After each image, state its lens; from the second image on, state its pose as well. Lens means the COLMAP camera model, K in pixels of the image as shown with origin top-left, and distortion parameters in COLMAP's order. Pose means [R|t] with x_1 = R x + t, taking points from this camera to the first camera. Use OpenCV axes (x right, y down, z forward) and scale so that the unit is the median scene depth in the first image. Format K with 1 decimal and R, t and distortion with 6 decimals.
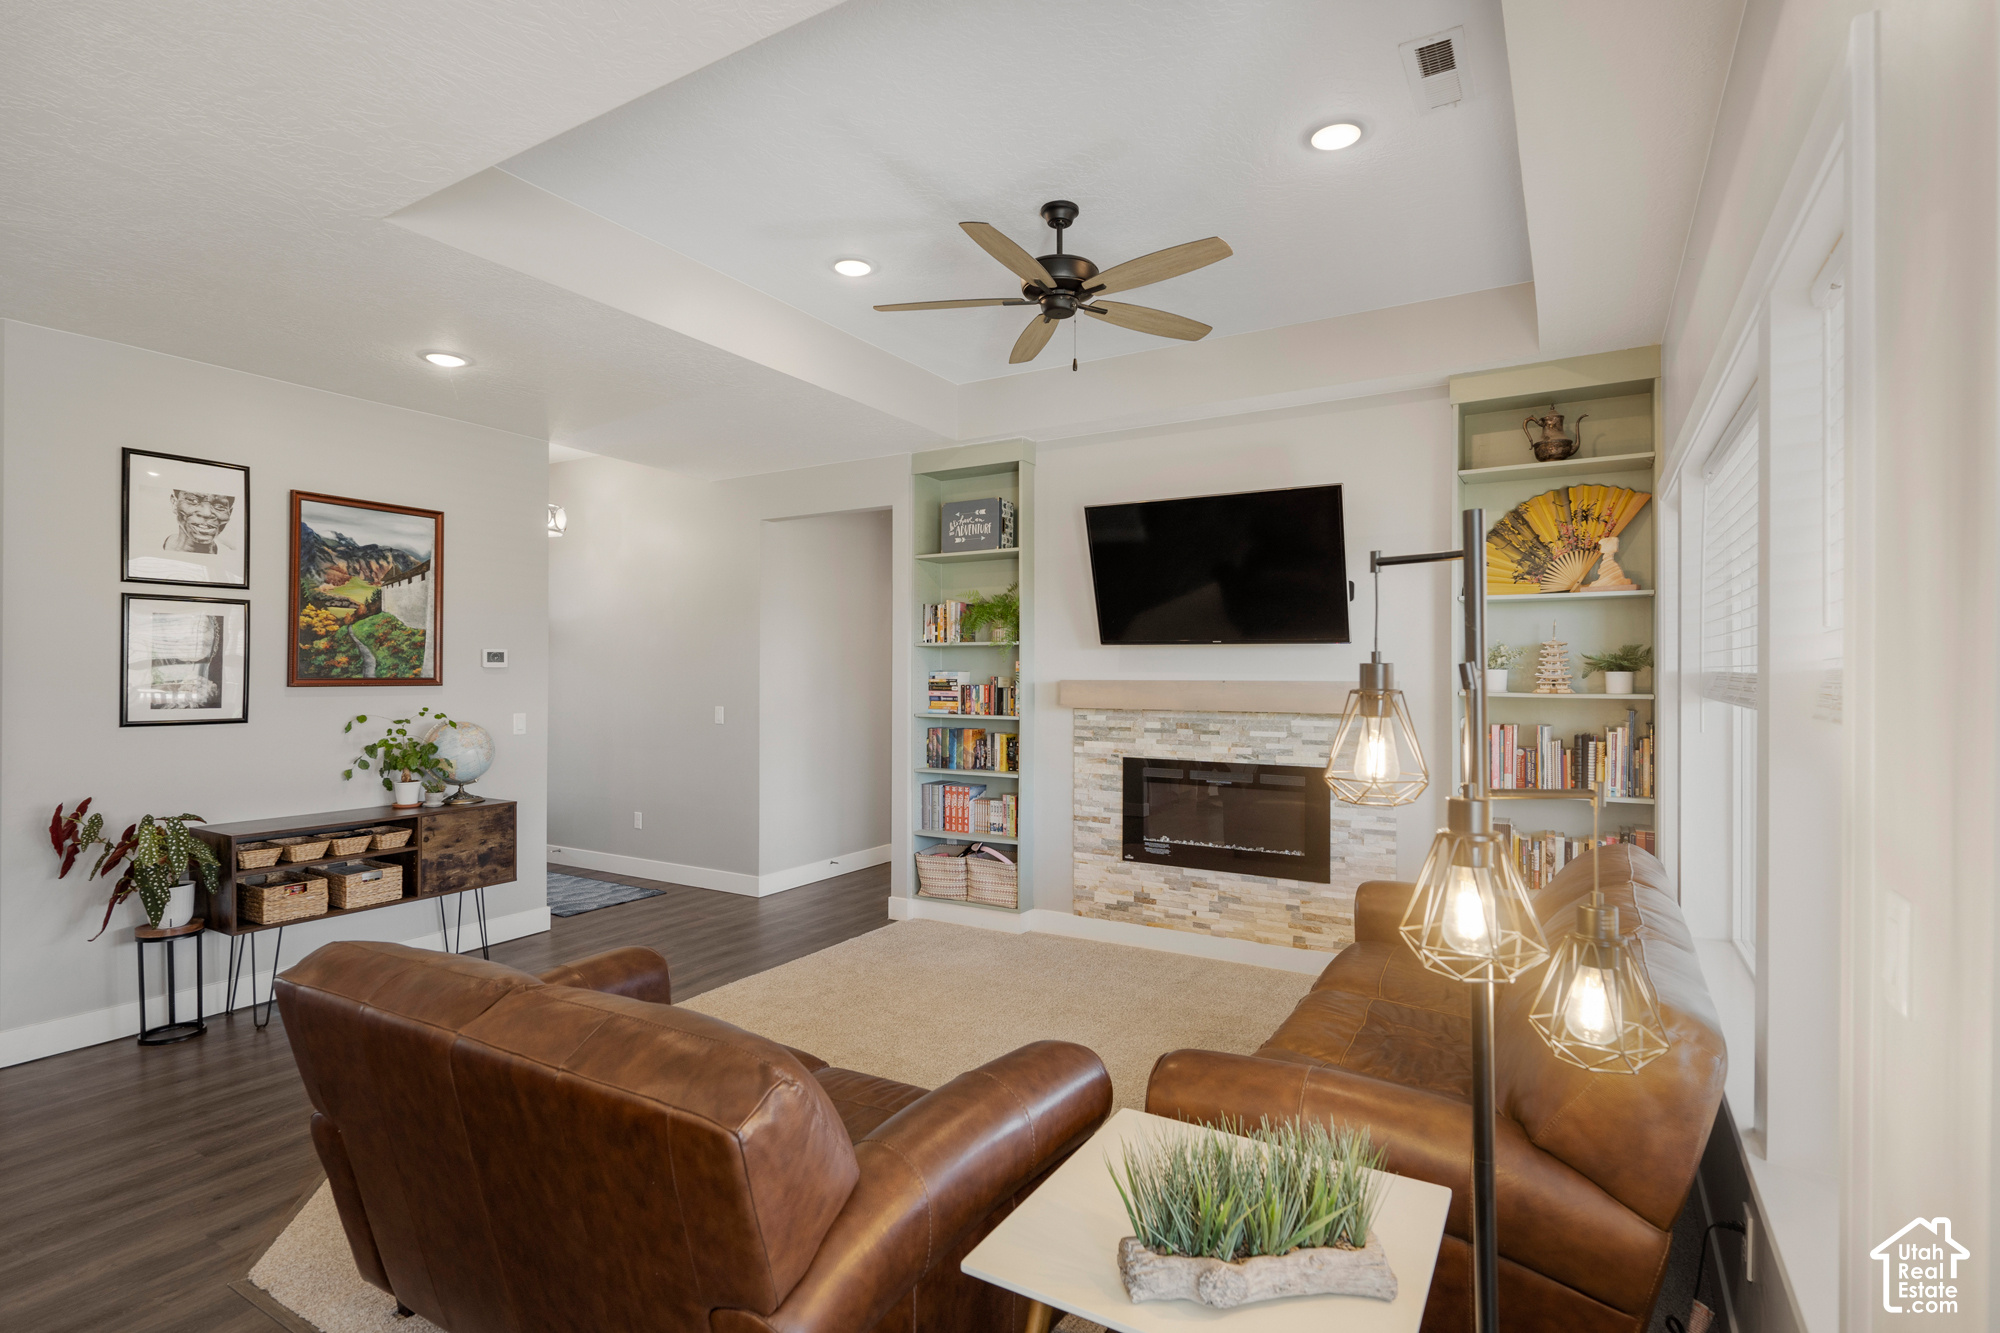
lens RADIAL K [[981.5, 0, 1005.2], [0, 981.5, 672.3], [0, 0, 1]] dist [-0.001301, -0.000304]
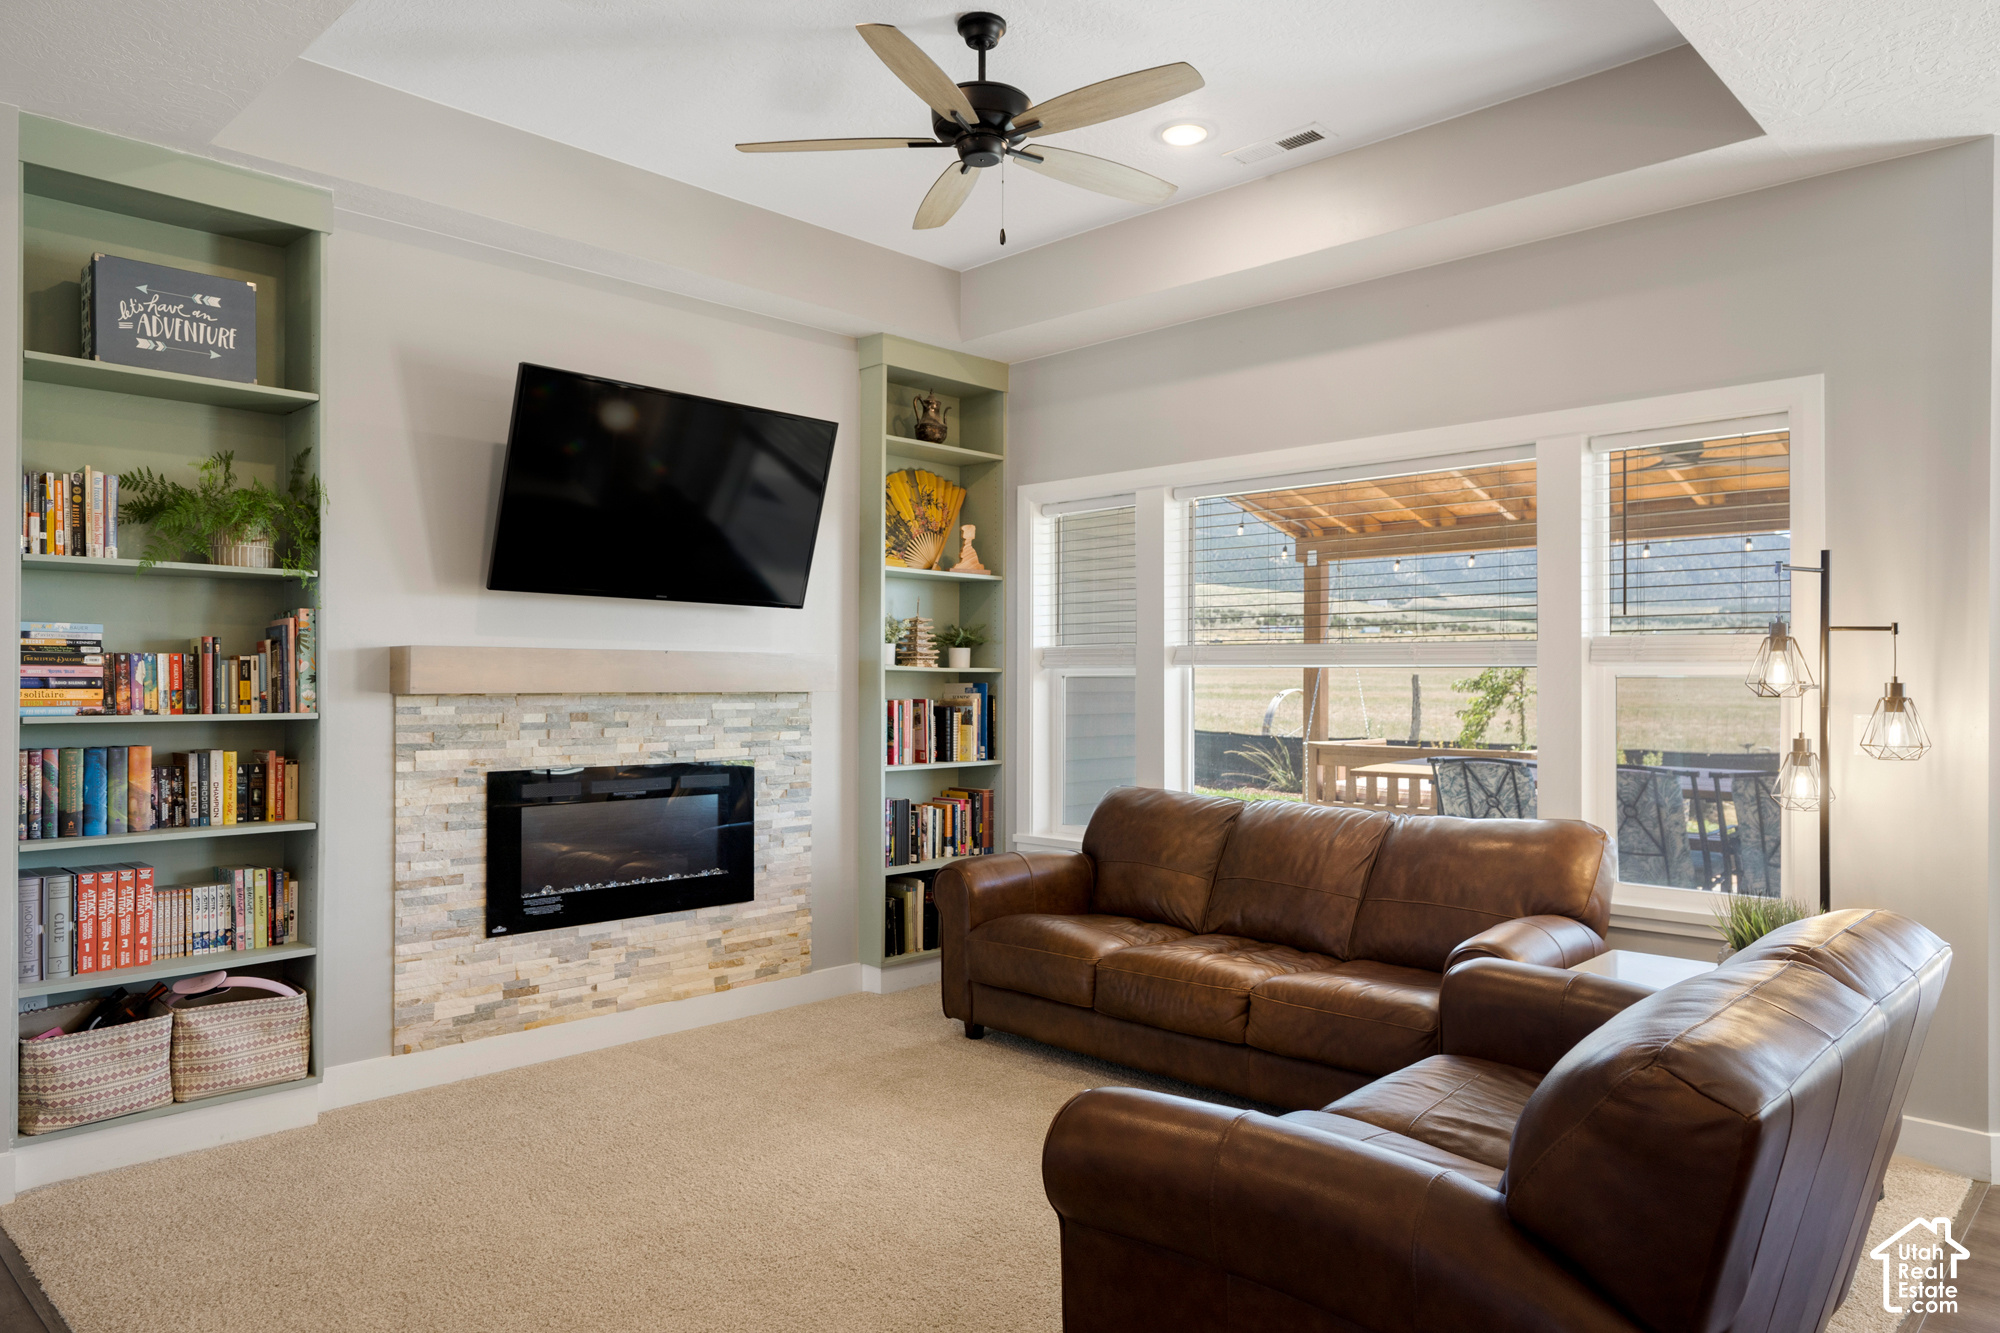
lens RADIAL K [[1310.9, 0, 1000.0], [0, 1310.9, 666.5], [0, 0, 1]] dist [-0.001802, -0.000726]
pose [[0.213378, 0.005898, 0.976952, -0.697284], [-0.009799, 0.999944, -0.003897, 0.022112], [-0.976921, -0.008742, 0.213424, 0.568345]]
